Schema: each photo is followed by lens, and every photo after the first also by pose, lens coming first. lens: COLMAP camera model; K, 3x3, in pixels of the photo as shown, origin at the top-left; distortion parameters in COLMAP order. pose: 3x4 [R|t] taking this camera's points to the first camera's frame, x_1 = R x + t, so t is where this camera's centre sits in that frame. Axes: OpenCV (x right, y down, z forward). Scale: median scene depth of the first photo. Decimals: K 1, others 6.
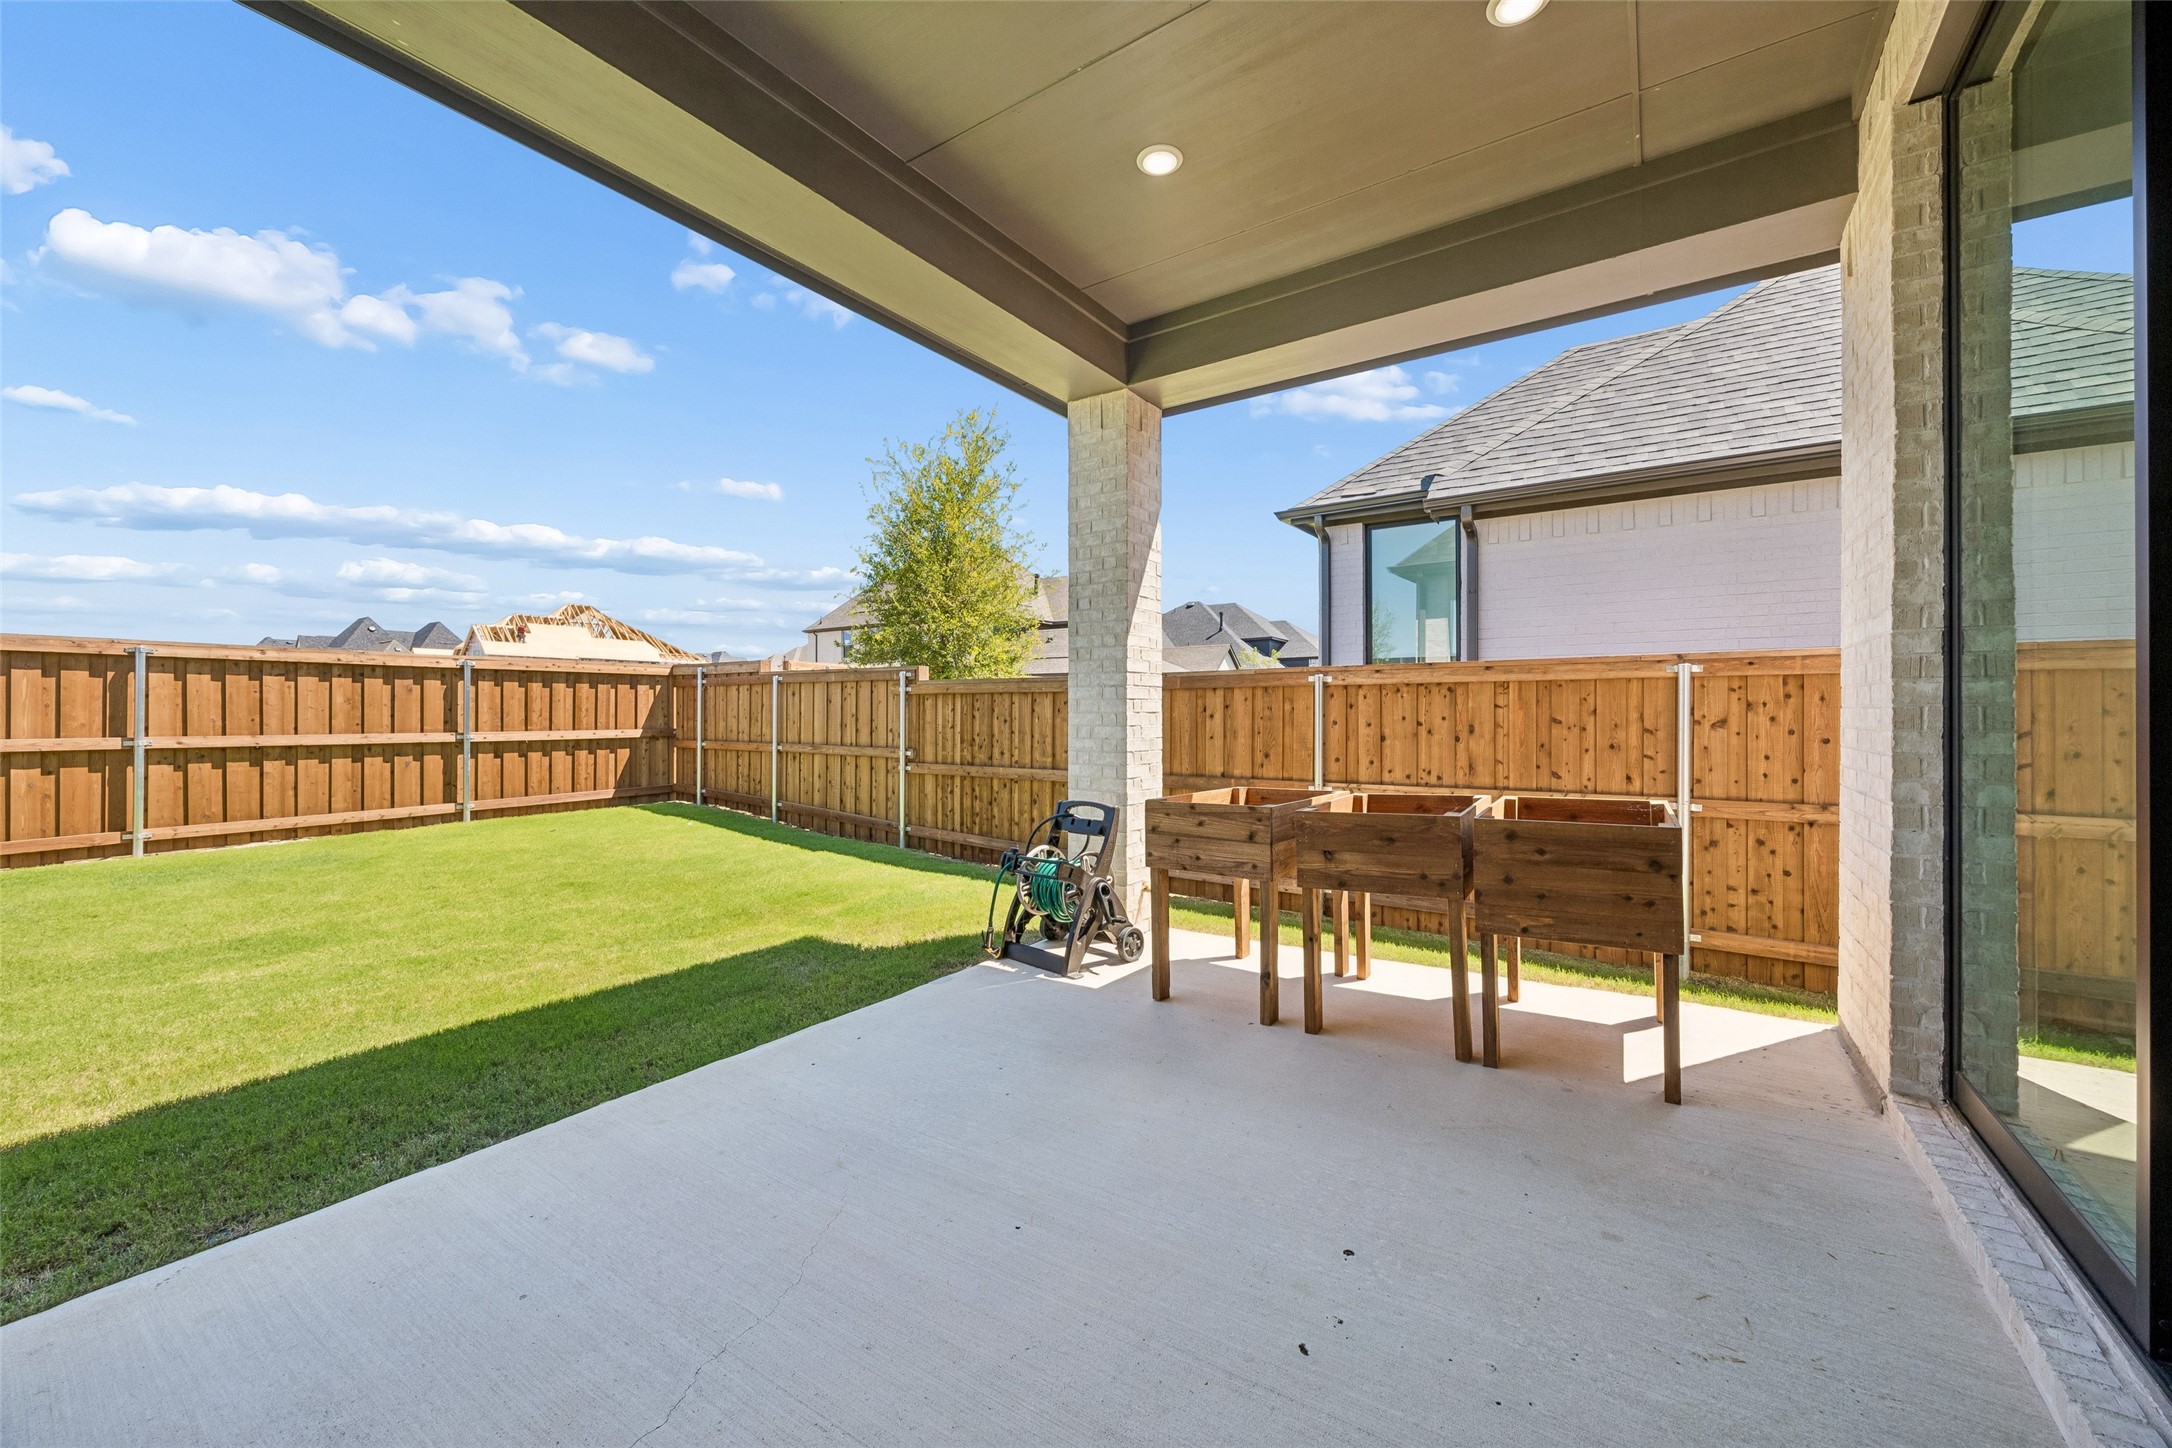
lens RADIAL K [[822.8, 0, 1080.0], [0, 822.8, 712.4], [0, 0, 1]] dist [-0.000517, -0.000726]
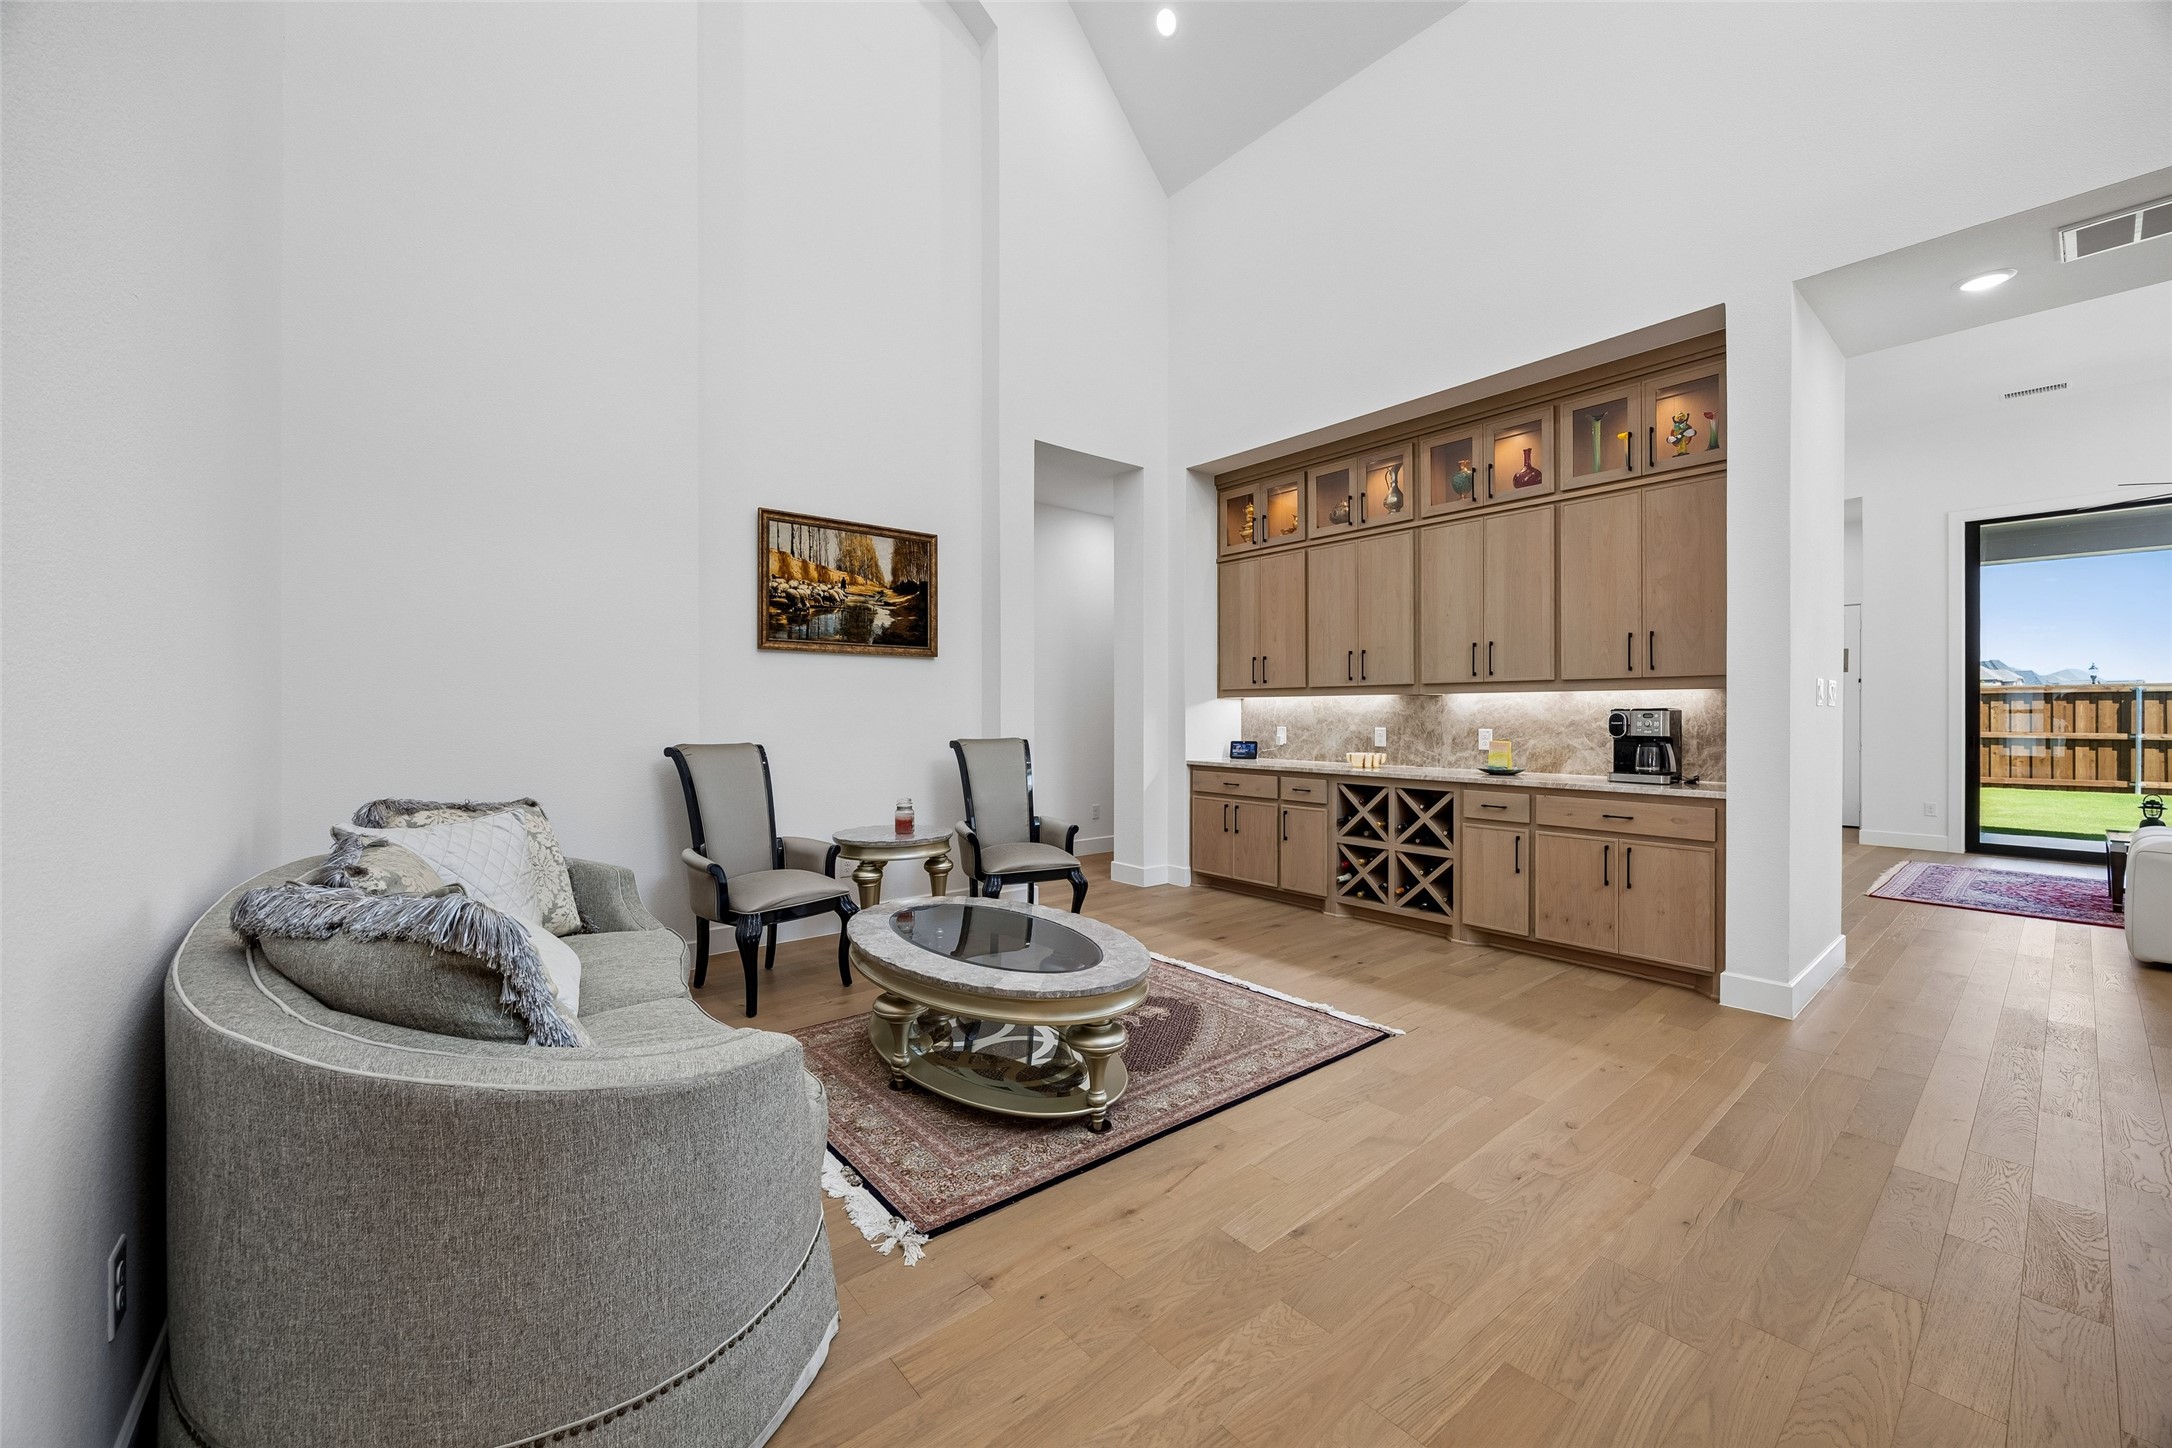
lens RADIAL K [[822.8, 0, 1083.9], [0, 822.8, 715.5], [0, 0, 1]] dist [-0.000517, -0.000726]
pose [[-0.284846, 0.002430, -0.958570, 1.442975], [-0.002281, 0.999992, 0.003213, -0.013366], [0.958570, 0.003102, -0.284839, -0.848245]]
